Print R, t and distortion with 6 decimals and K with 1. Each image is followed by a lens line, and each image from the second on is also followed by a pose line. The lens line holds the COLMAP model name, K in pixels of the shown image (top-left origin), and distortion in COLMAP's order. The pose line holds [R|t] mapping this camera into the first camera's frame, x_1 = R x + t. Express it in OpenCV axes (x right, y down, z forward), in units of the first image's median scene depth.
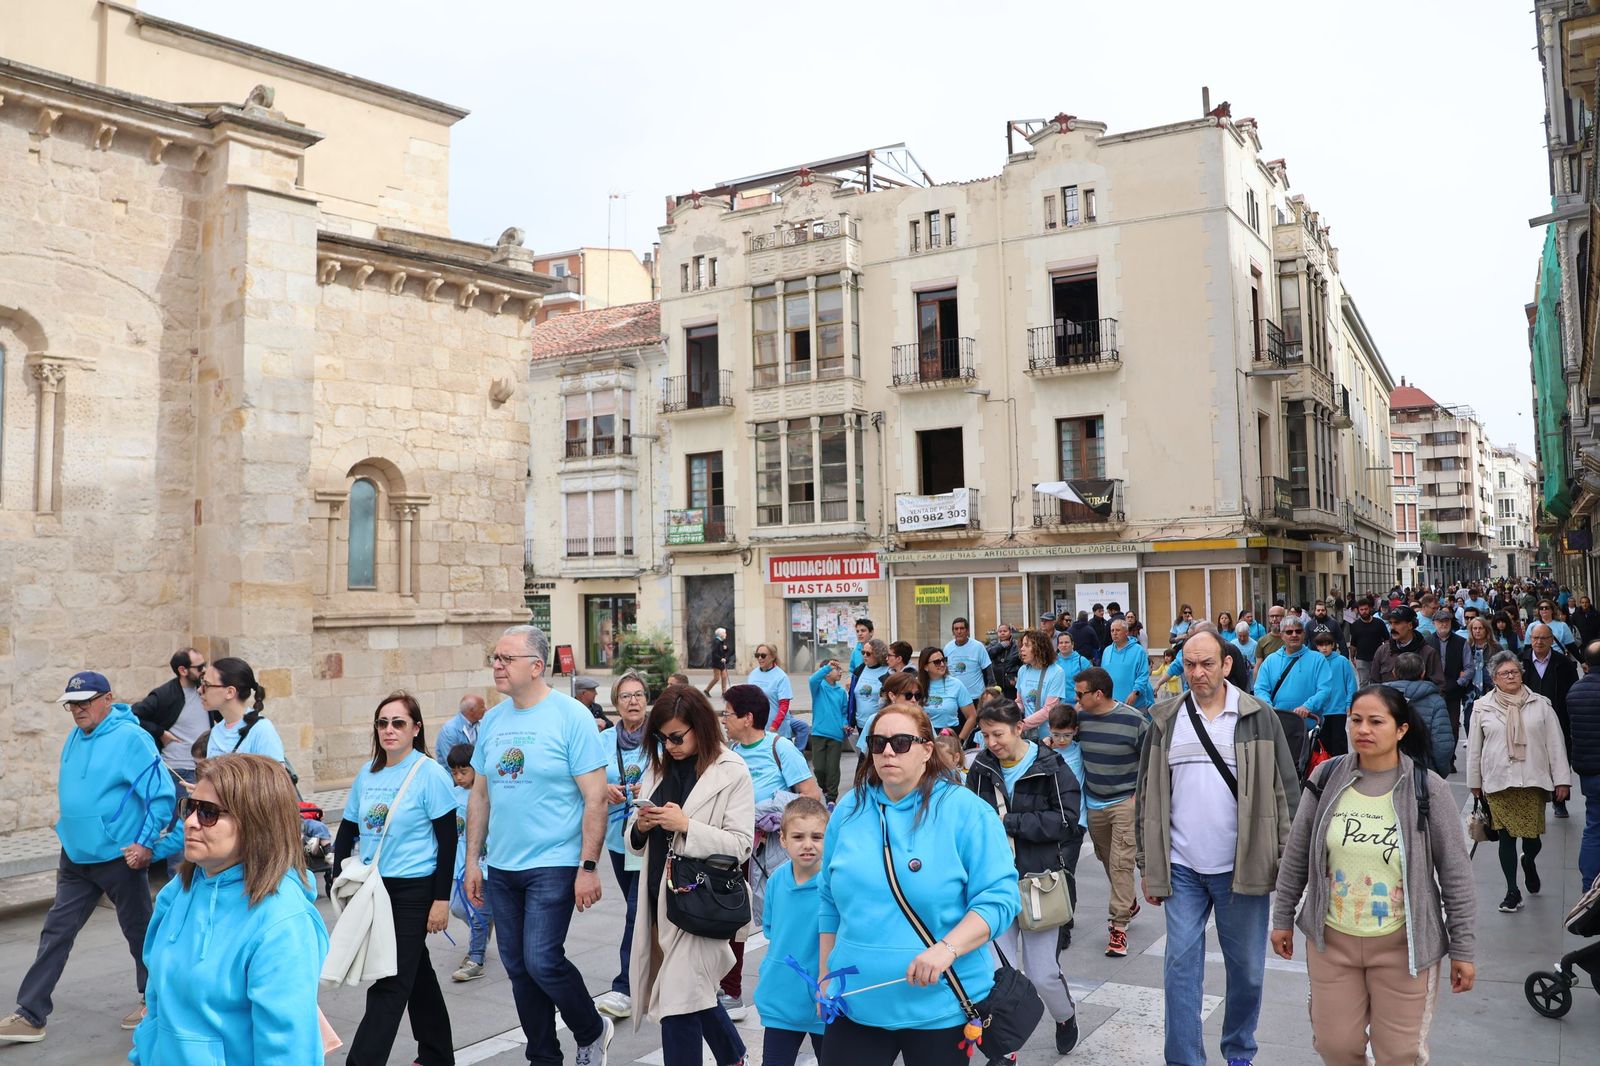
lens RADIAL K [[1335.0, 0, 799.2], [0, 1335.0, 531.9], [0, 0, 1]] dist [-0.152833, 0.114416]
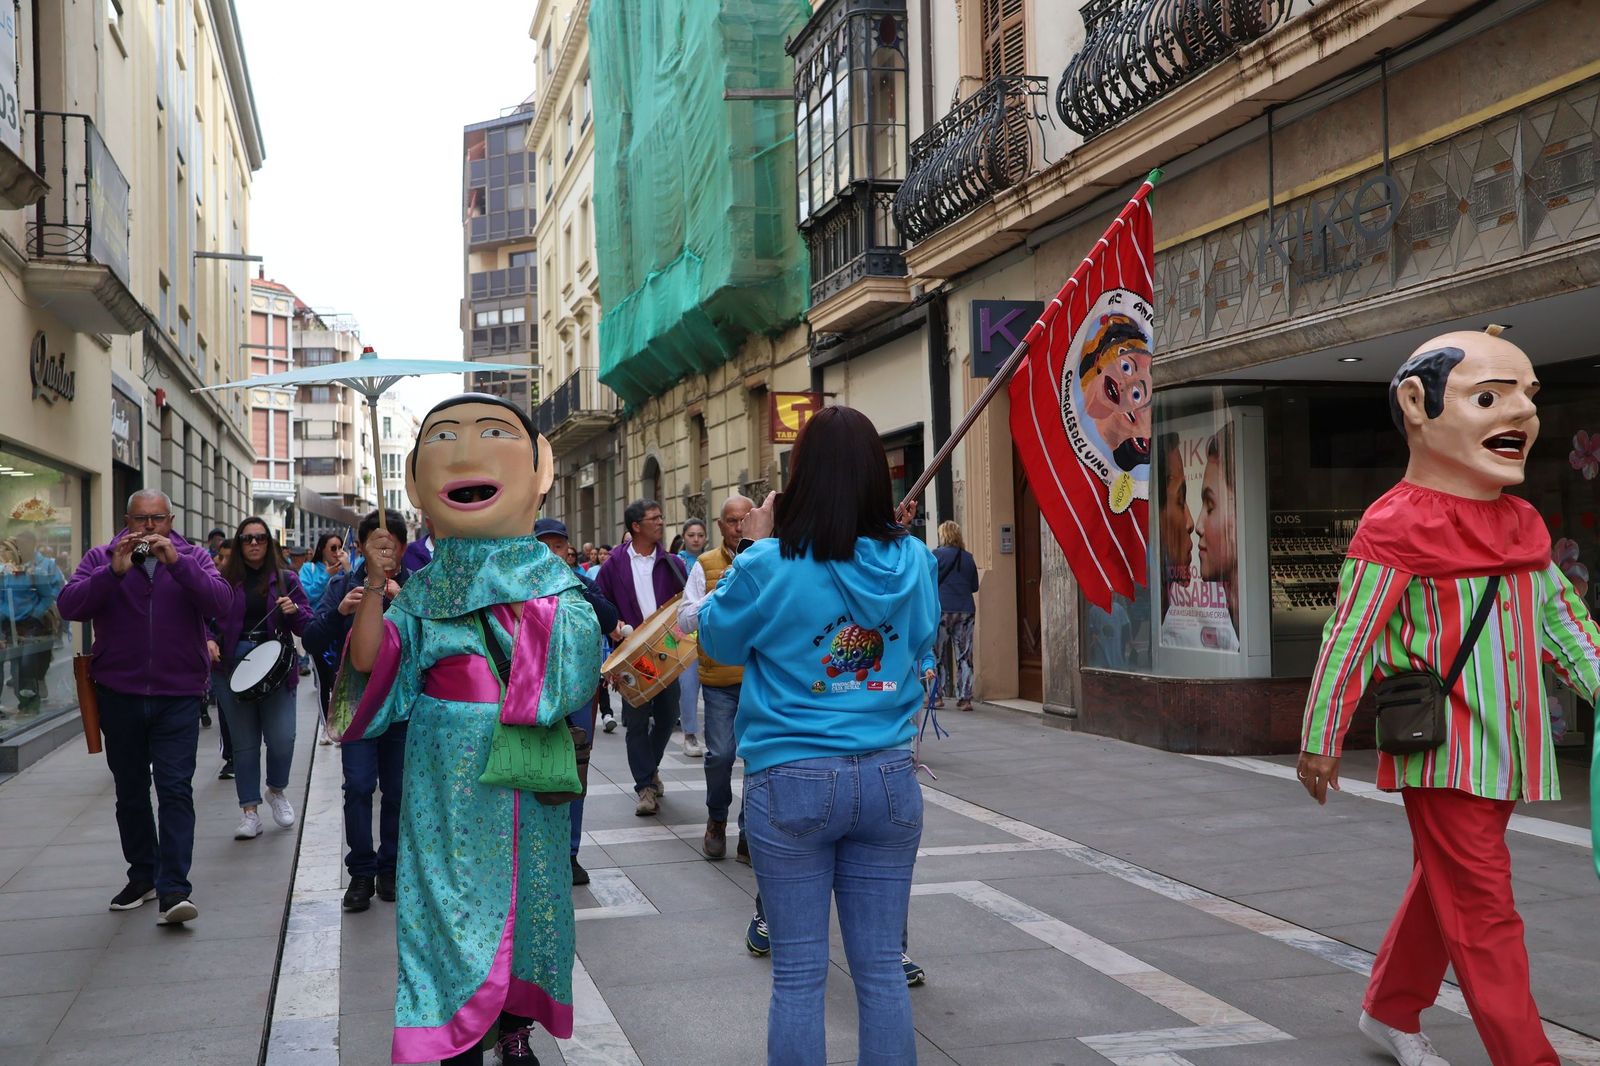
lens RADIAL K [[1613.8, 0, 798.2], [0, 1613.8, 534.9], [0, 0, 1]] dist [-0.099016, 0.226058]
pose [[0.718680, 0.021260, 0.695016, 0.351612], [-0.033428, 0.999433, 0.003994, 0.045271], [-0.694537, -0.026104, 0.718984, 0.790898]]
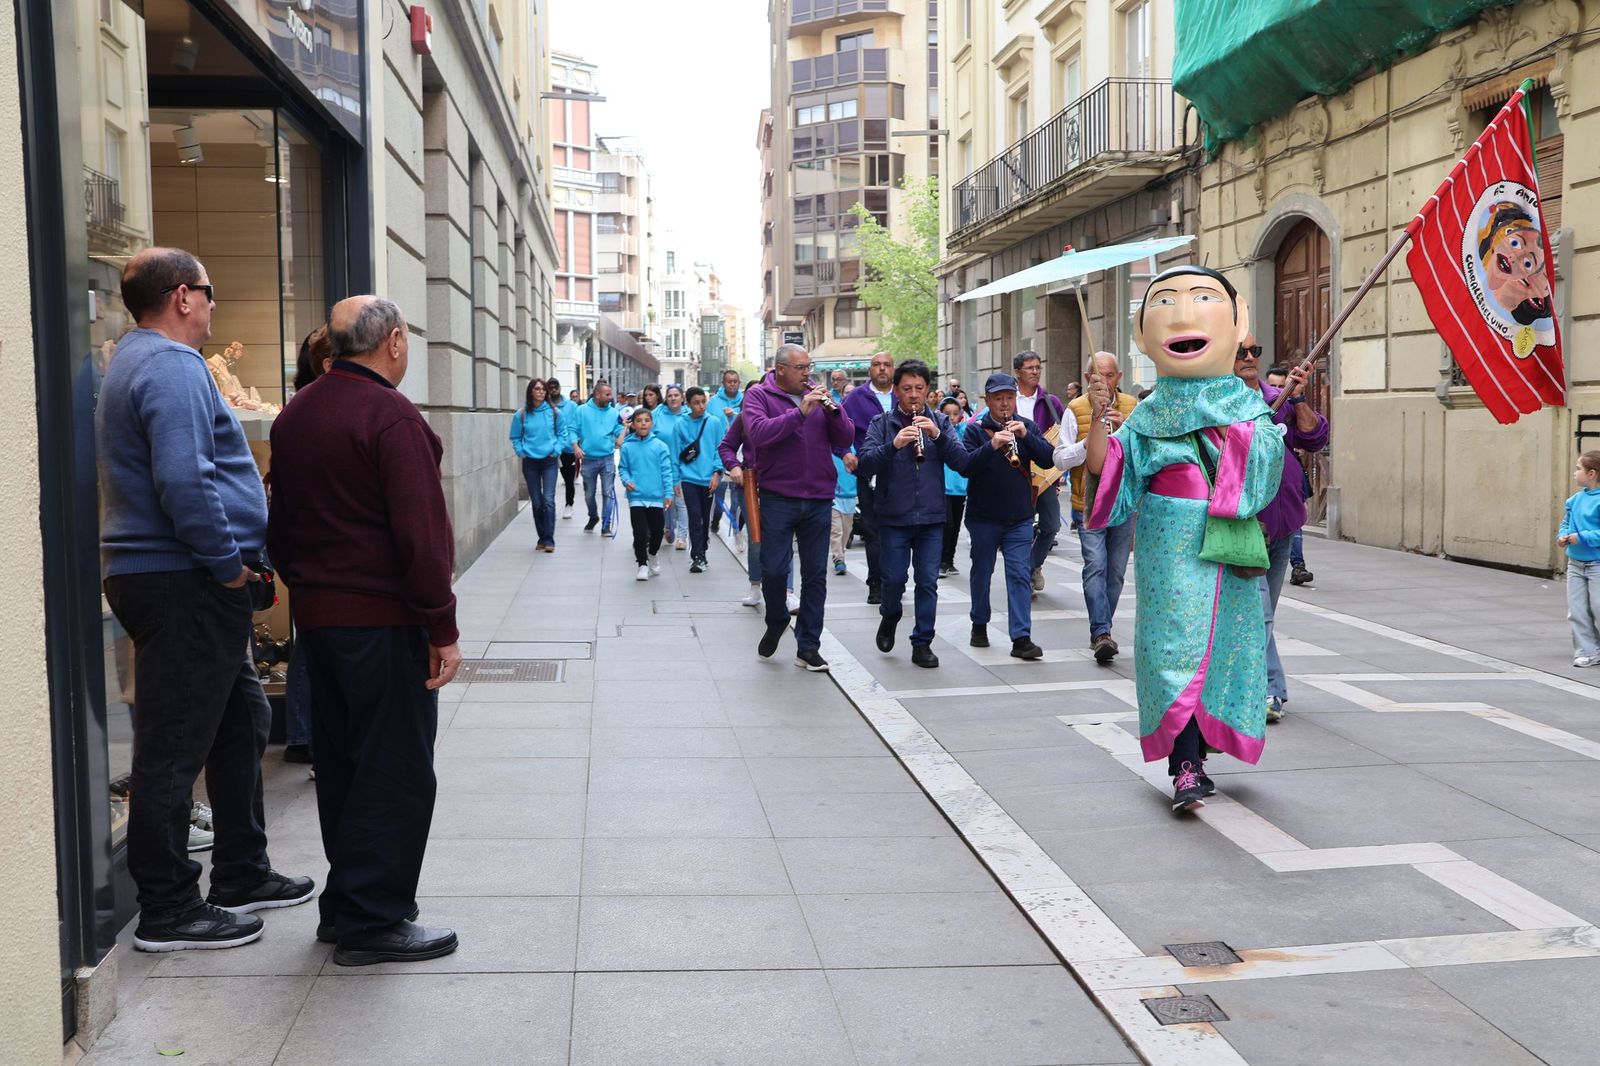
lens RADIAL K [[1592.2, 0, 797.7], [0, 1592.2, 526.9], [0, 0, 1]] dist [-0.007326, 0.008475]
pose [[0.820643, -0.025210, 0.570885, 0.488927], [-0.039541, 0.994127, 0.100739, 0.057586], [-0.570072, -0.105244, 0.814826, 1.118519]]
